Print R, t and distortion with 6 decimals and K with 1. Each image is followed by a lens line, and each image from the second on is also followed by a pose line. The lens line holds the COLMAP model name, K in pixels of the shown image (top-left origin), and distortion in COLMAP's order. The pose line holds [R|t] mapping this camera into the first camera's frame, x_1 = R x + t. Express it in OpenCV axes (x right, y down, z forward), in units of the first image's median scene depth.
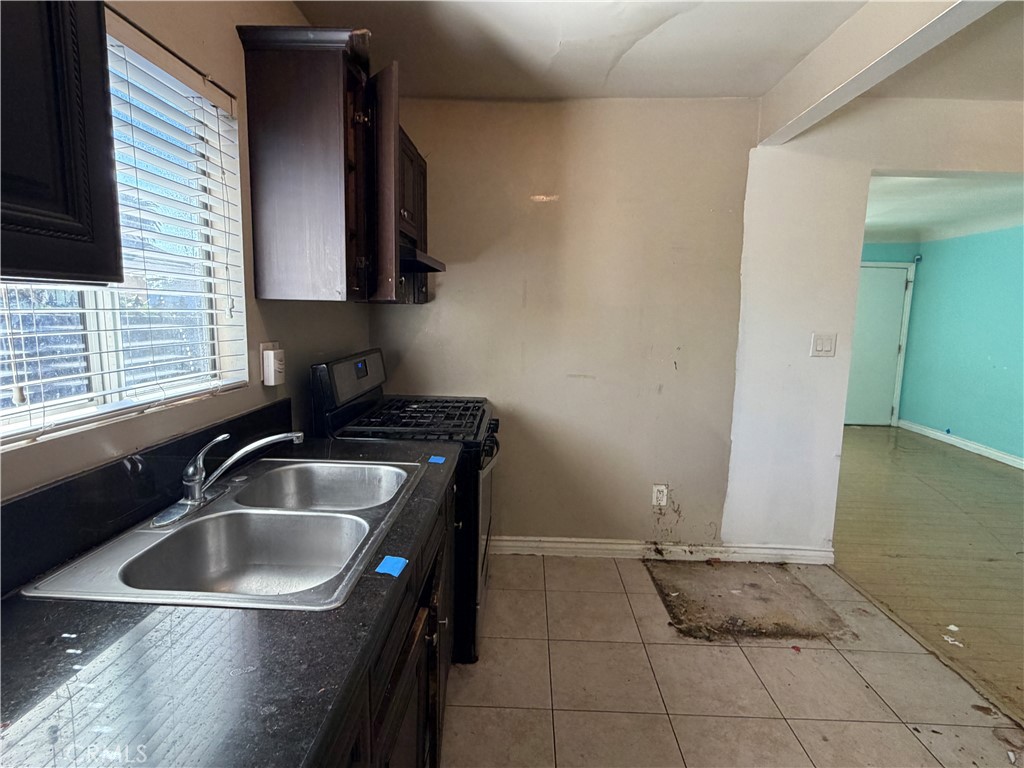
lens RADIAL K [[535.1, 0, 511.2], [0, 535.1, 383.9], [0, 0, 1]] dist [-0.004327, -0.000985]
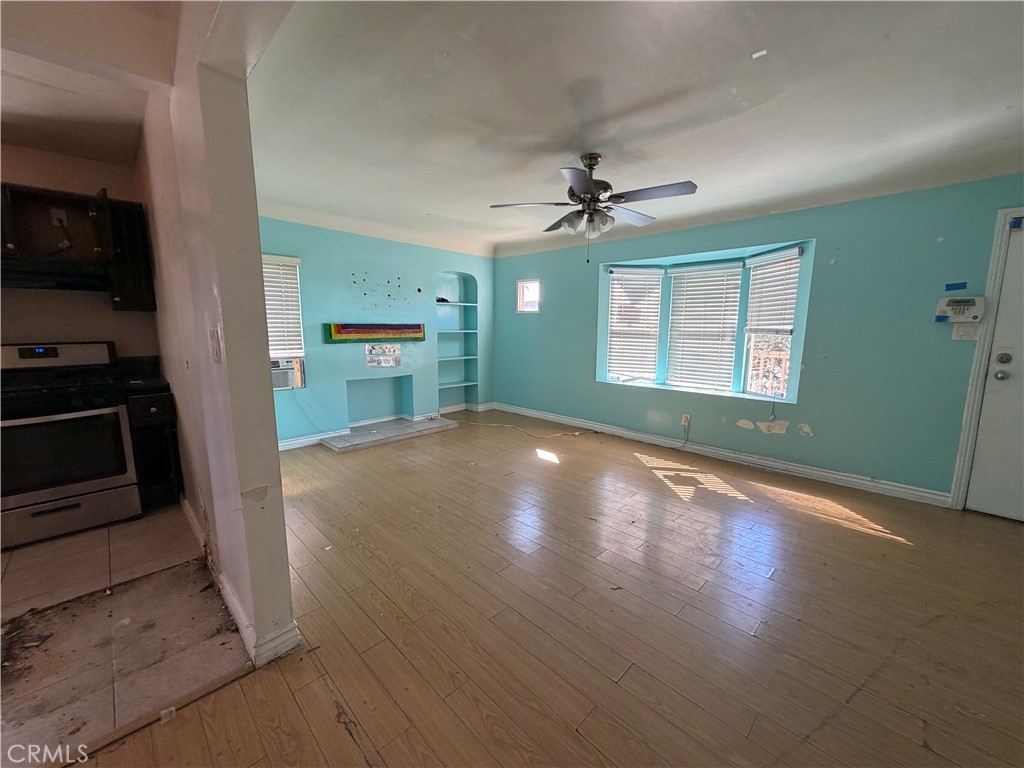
lens RADIAL K [[408.9, 0, 510.3], [0, 408.9, 383.6], [0, 0, 1]] dist [-0.000637, 0.000391]
pose [[0.730286, 0.081037, -0.678318, 1.408471], [-0.085675, 0.995964, 0.026746, -0.079305], [0.677748, 0.038583, 0.734281, 0.988885]]
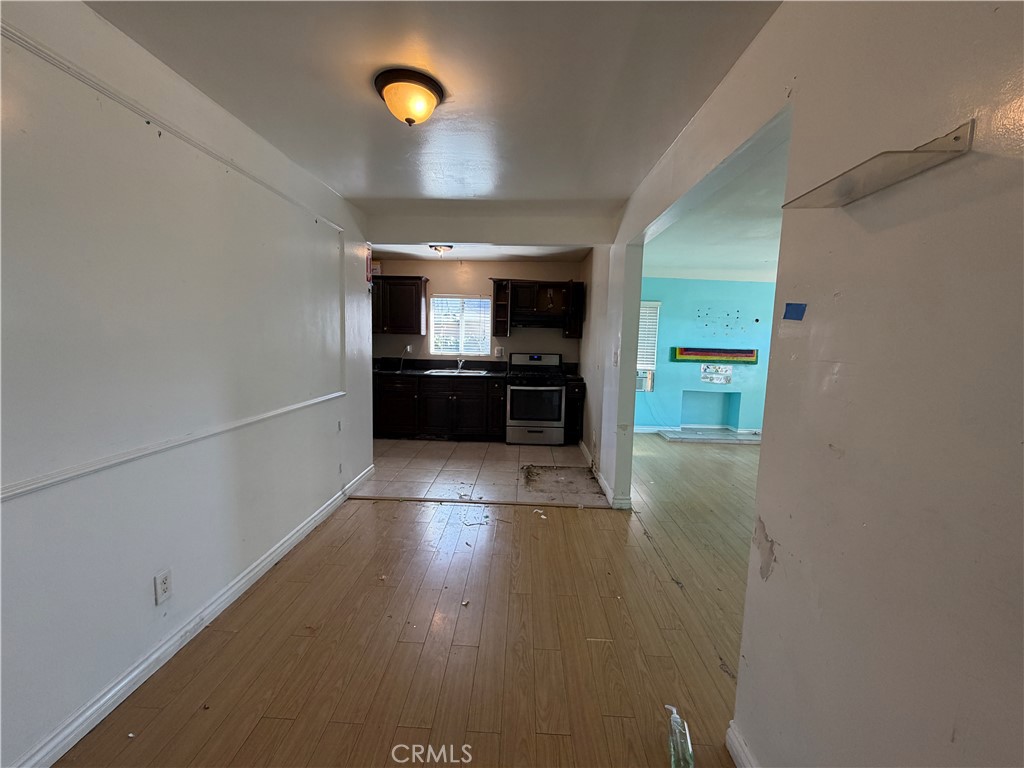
lens RADIAL K [[408.9, 0, 507.9], [0, 408.9, 382.4], [0, 0, 1]] dist [-0.000637, 0.000391]
pose [[-0.003226, 0.085443, -0.996338, 2.044592], [-0.167469, 0.982226, 0.084775, -0.058445], [0.985872, 0.167129, 0.011141, 0.777285]]
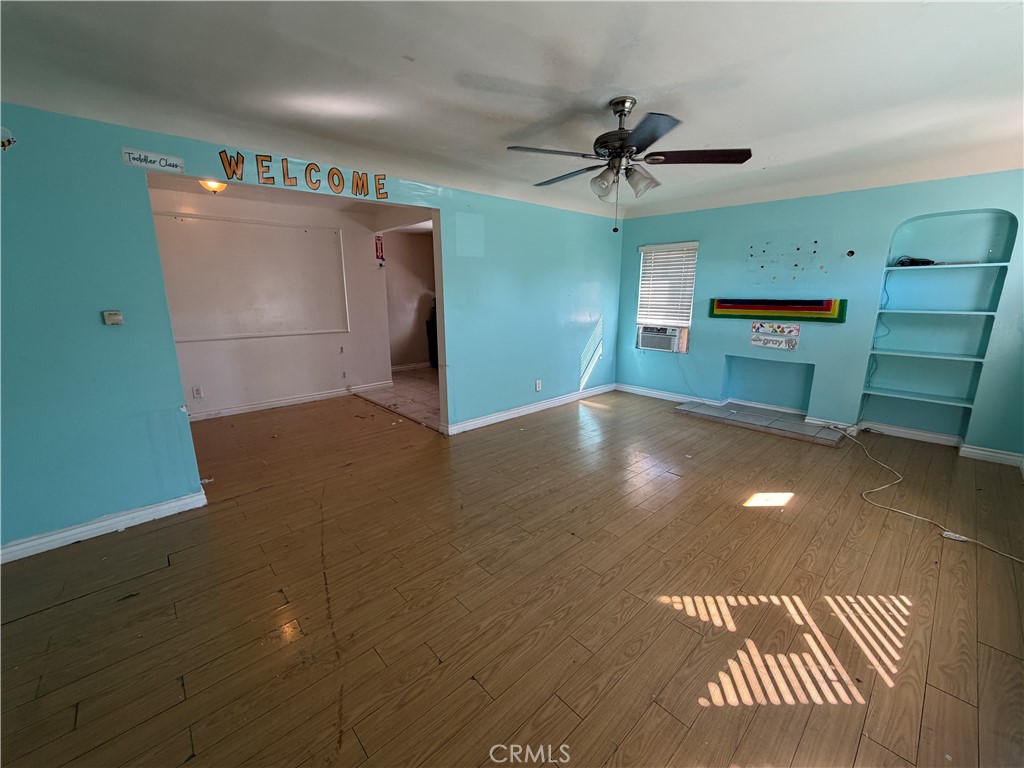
lens RADIAL K [[408.9, 0, 506.5], [0, 408.9, 383.2], [0, 0, 1]] dist [-0.000637, 0.000391]
pose [[-0.716964, 0.131944, -0.684509, 1.654442], [-0.109144, 0.948569, 0.297162, -0.309421], [0.688513, 0.287764, -0.665689, 2.452260]]
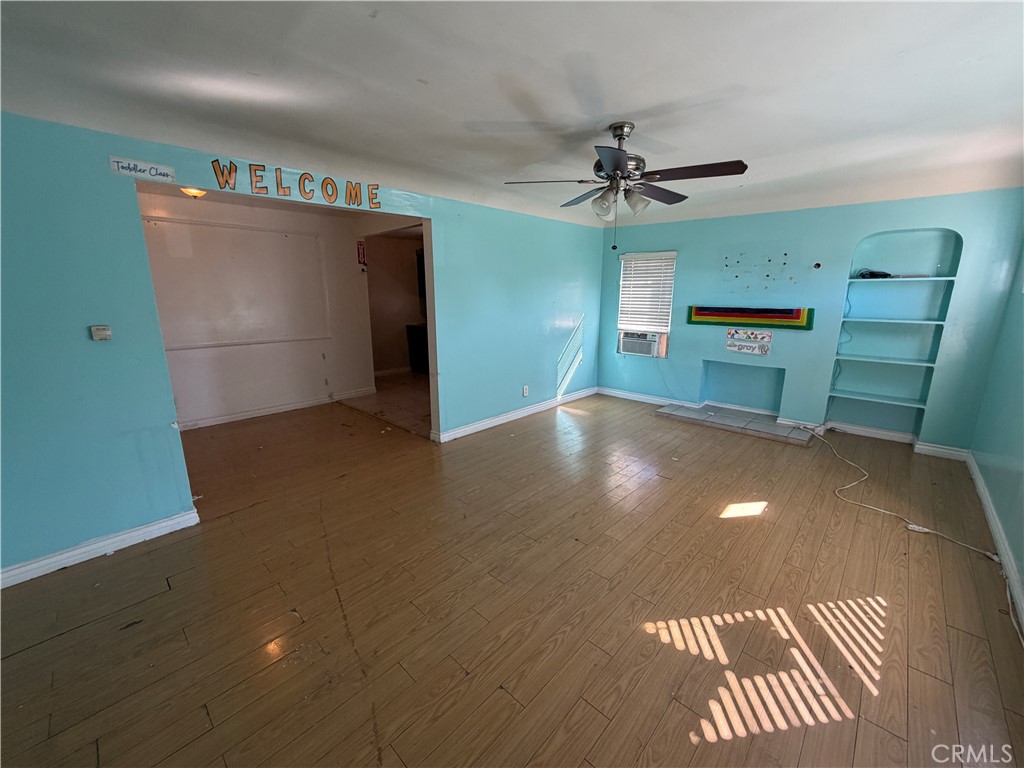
lens RADIAL K [[408.9, 0, 506.4], [0, 408.9, 382.7], [0, 0, 1]] dist [-0.000637, 0.000391]
pose [[-0.665459, 0.139428, -0.733297, 1.721726], [-0.118698, 0.950132, 0.288374, -0.335082], [0.736937, 0.278942, -0.615724, 2.403073]]
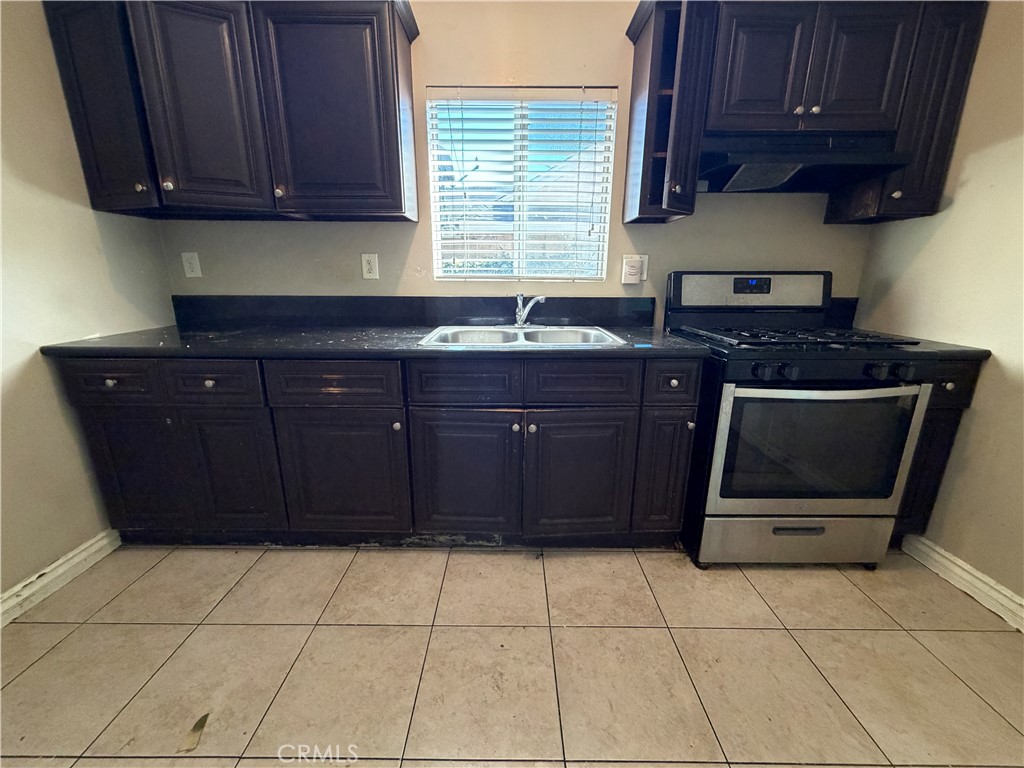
lens RADIAL K [[408.9, 0, 508.6], [0, 408.9, 382.7], [0, 0, 1]] dist [-0.000637, 0.000391]
pose [[0.029111, 0.233393, -0.971947, 0.514972], [-0.148157, 0.962626, 0.226718, 0.045092], [0.988535, 0.137401, 0.062602, 0.458479]]
